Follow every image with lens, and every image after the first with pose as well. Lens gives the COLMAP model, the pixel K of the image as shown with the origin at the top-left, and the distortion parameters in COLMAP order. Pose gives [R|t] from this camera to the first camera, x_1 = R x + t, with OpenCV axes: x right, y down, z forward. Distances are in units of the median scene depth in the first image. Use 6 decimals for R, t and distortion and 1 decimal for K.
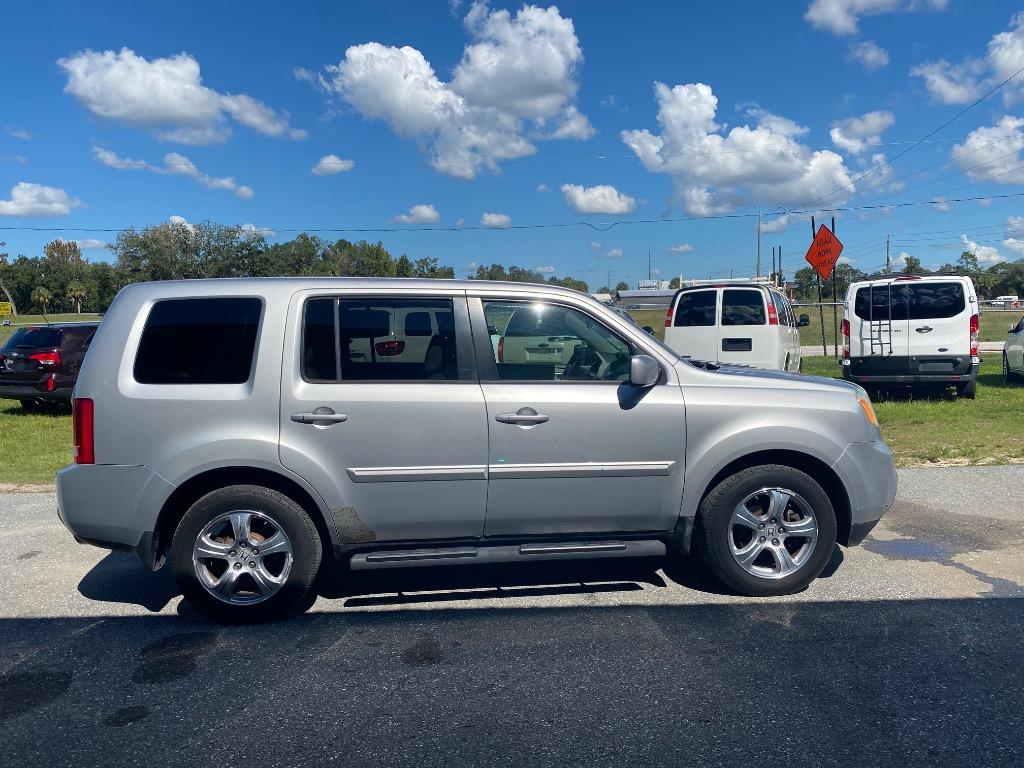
lens RADIAL K [[778.6, 0, 522.7], [0, 778.6, 393.2], [0, 0, 1]] dist [0.020577, -0.017476]
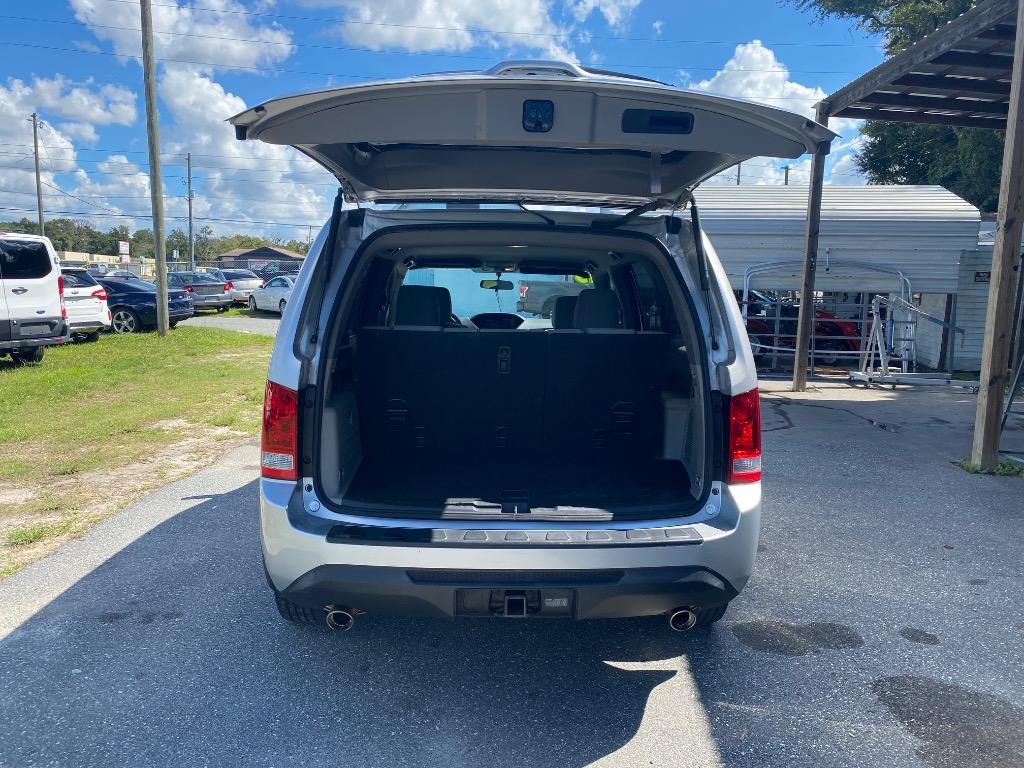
lens RADIAL K [[778.6, 0, 512.4], [0, 778.6, 397.2], [0, 0, 1]] dist [0.020577, -0.017476]
pose [[0.043924, -0.124589, 0.991236, -1.163819], [0.071646, 0.990031, 0.121263, -0.077292], [-0.996462, 0.065692, 0.052412, 1.089265]]
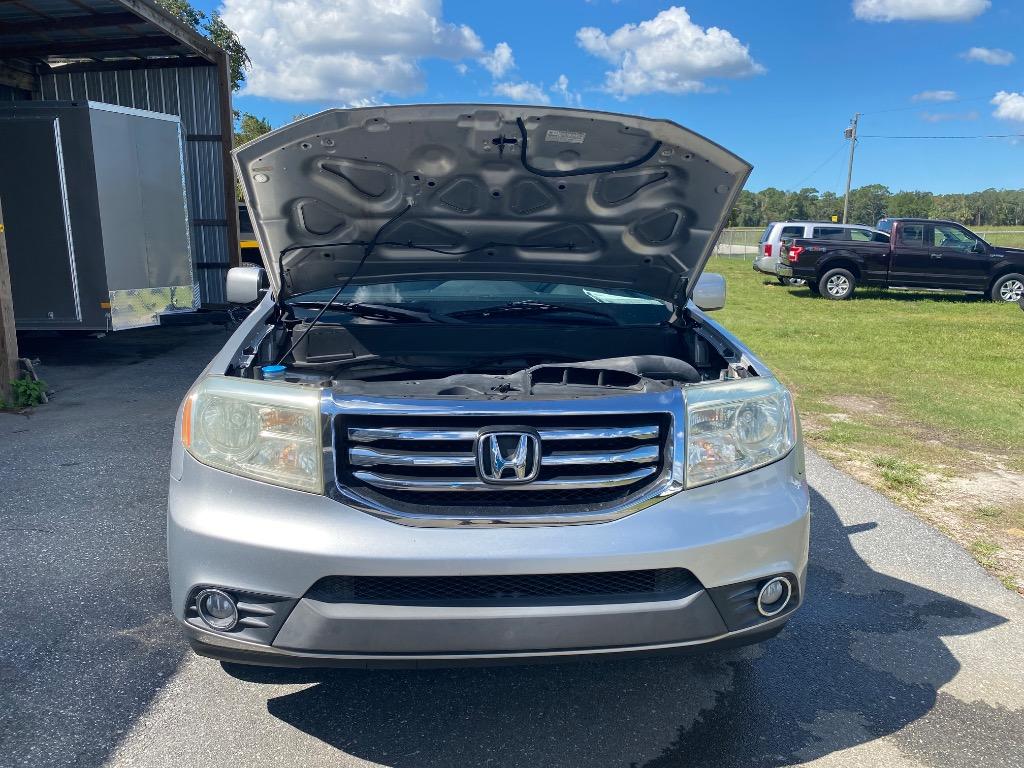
lens RADIAL K [[778.6, 0, 523.2], [0, 778.6, 386.8], [0, 0, 1]] dist [0.020577, -0.017476]
pose [[0.000114, 0.218148, -0.975916, 0.911640], [-0.112300, 0.969745, 0.216755, -0.127245], [0.993674, 0.109571, 0.024609, 1.211609]]
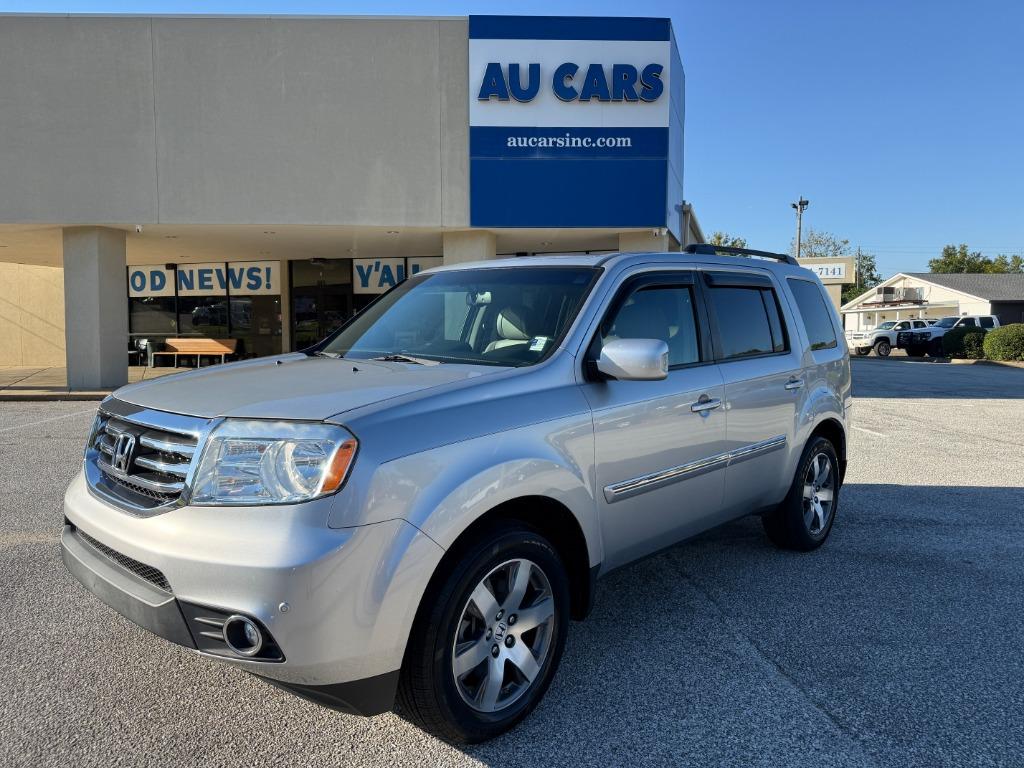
lens RADIAL K [[706.2, 0, 512.9], [0, 706.2, 380.6], [0, 0, 1]] dist [-0.006835, -0.001967]
pose [[-0.731112, 0.075790, -0.678035, 0.624481], [-0.058724, 0.983132, 0.173214, -0.156409], [0.679726, 0.166456, -0.714328, 1.804836]]
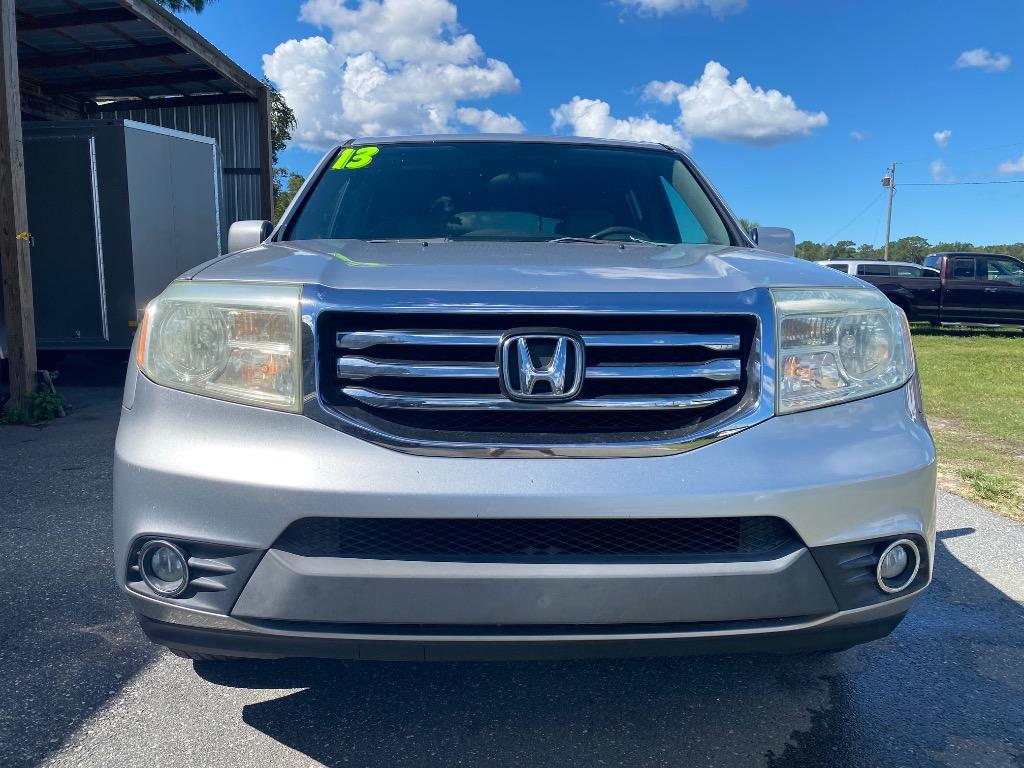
lens RADIAL K [[778.6, 0, 520.8], [0, 778.6, 371.0], [0, 0, 1]] dist [0.020577, -0.017476]
pose [[-0.049122, 0.132955, -0.989904, 0.821665], [-0.102857, 0.985158, 0.137422, -0.032941], [0.993482, 0.108569, -0.034718, 1.221502]]
